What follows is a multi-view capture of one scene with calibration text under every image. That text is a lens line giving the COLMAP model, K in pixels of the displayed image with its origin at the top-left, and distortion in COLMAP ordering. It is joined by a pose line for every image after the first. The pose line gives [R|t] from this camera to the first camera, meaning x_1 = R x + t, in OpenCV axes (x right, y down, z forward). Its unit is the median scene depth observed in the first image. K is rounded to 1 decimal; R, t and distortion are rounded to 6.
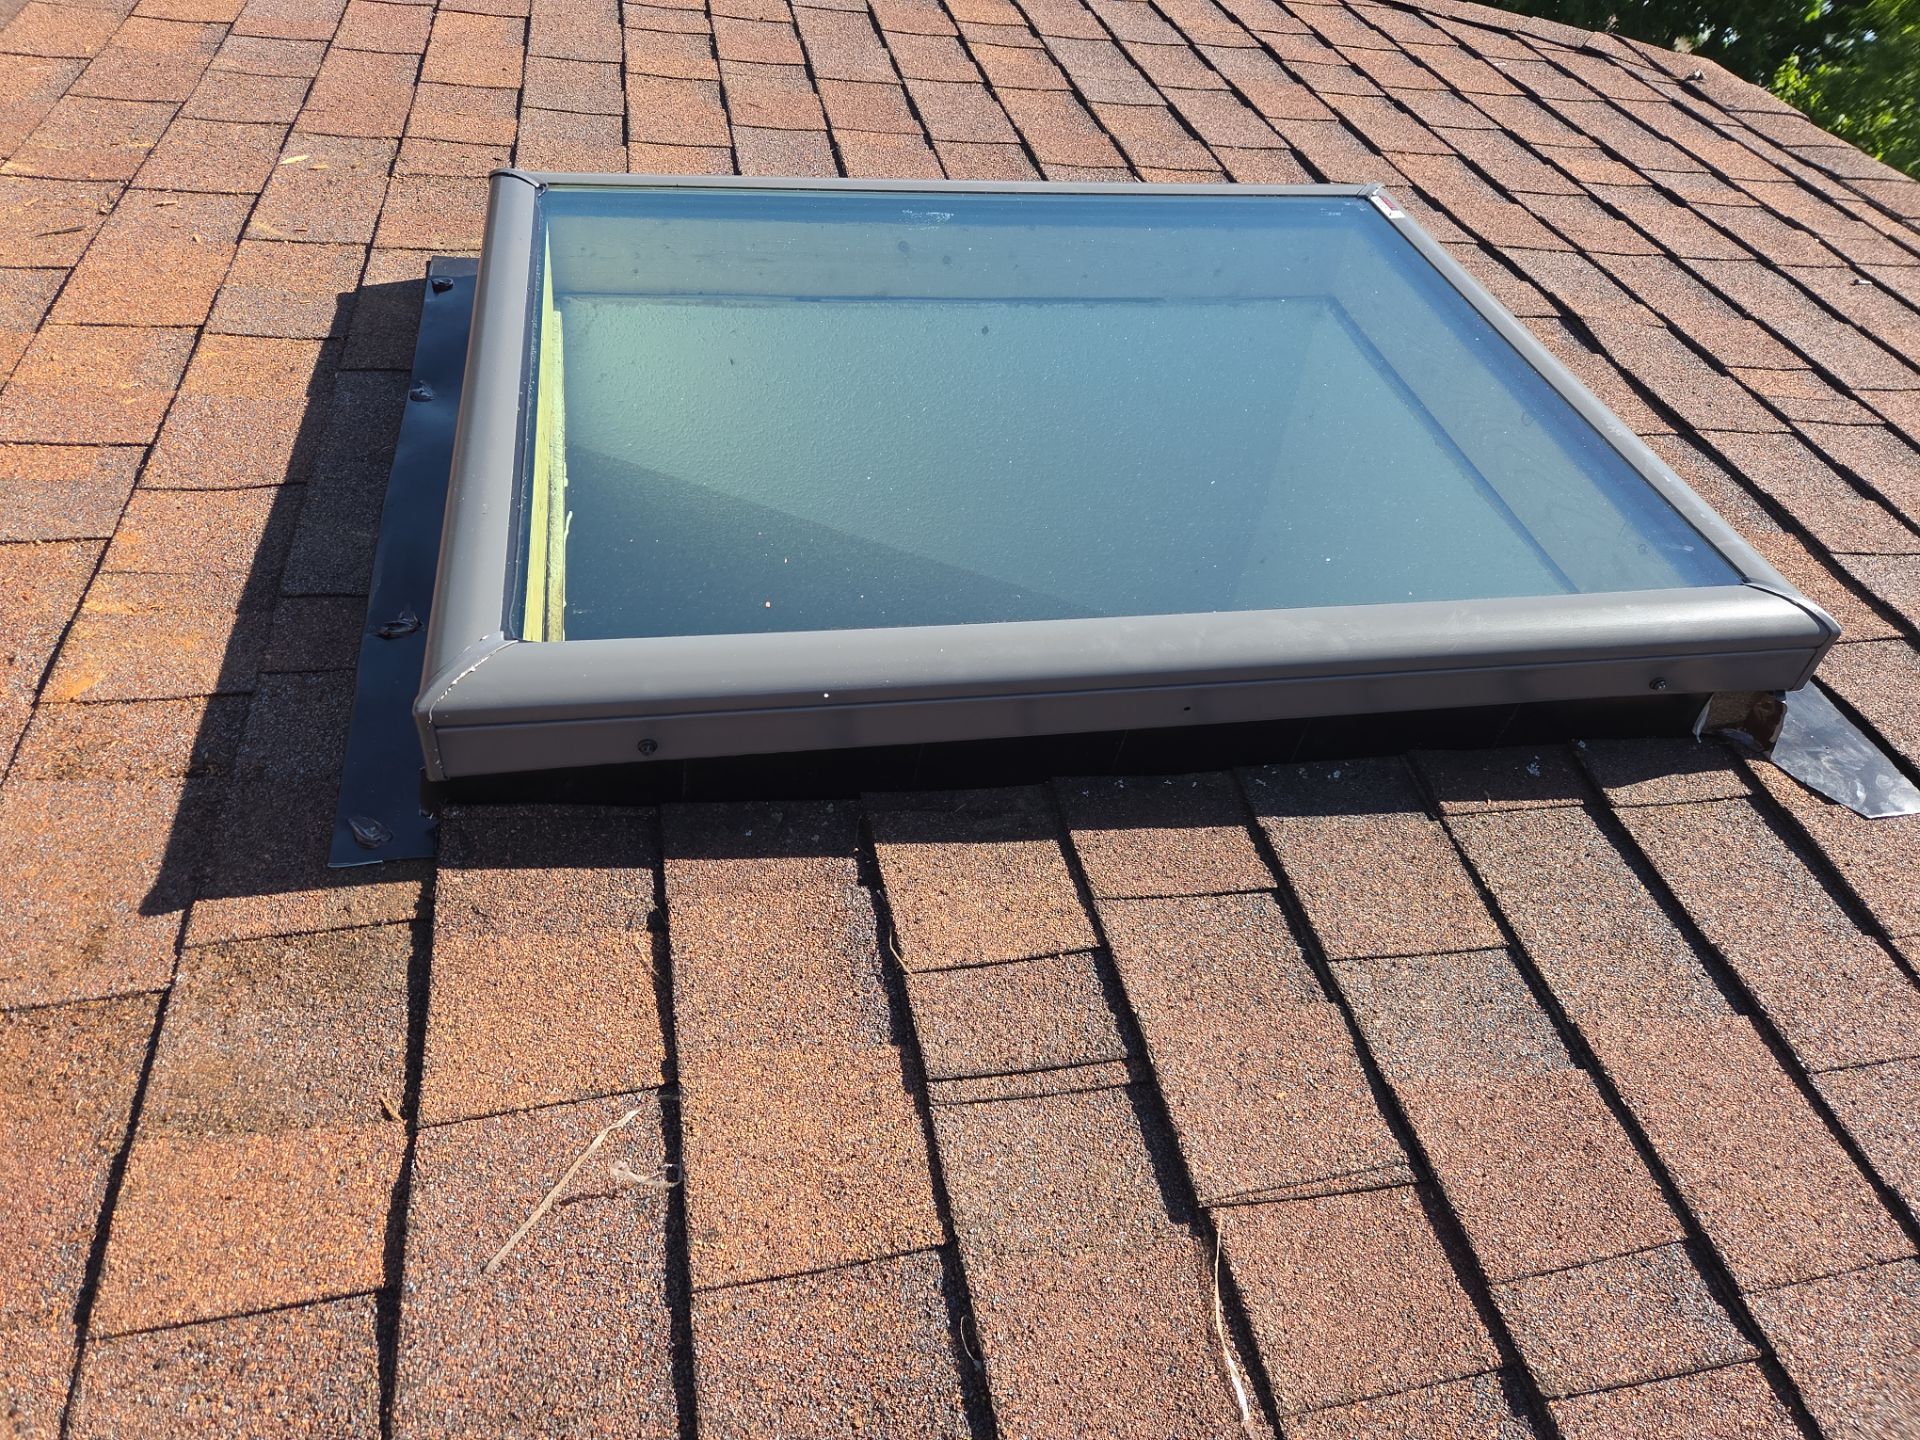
lens RADIAL K [[1264.9, 0, 957.1], [0, 1264.9, 700.0], [0, 0, 1]] dist [0.029497, -0.009000]
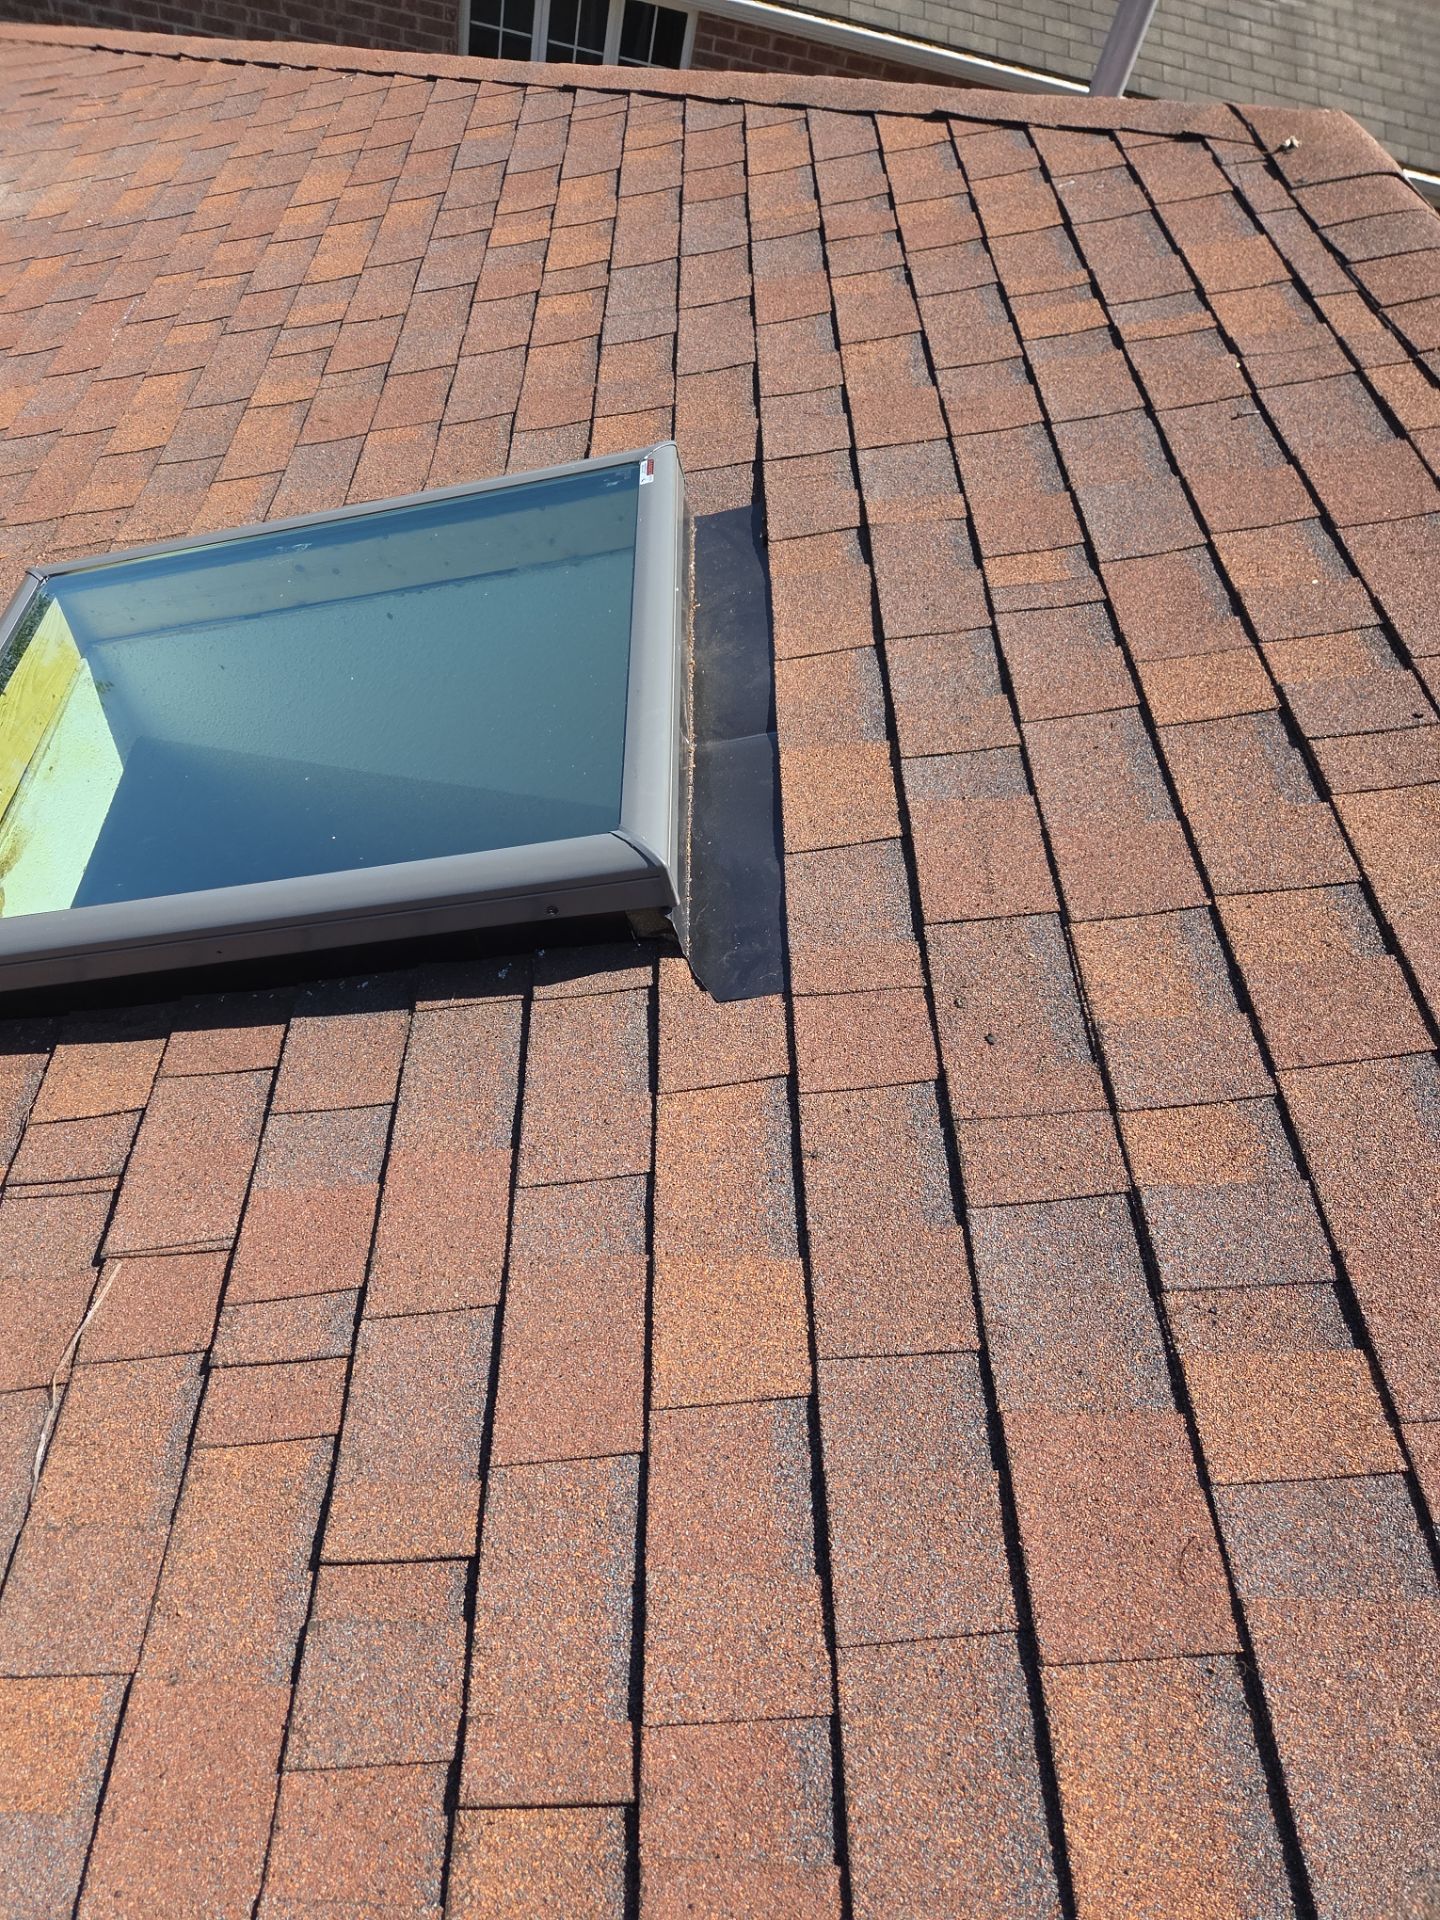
lens RADIAL K [[1264.9, 0, 728.7], [0, 1264.9, 969.2], [0, 0, 1]] dist [0.029497, -0.009000]
pose [[0.940378, -0.038185, -0.337982, 0.869311], [0.084047, 0.988951, 0.122115, -0.074210], [0.329585, -0.143241, 0.933197, -0.159924]]
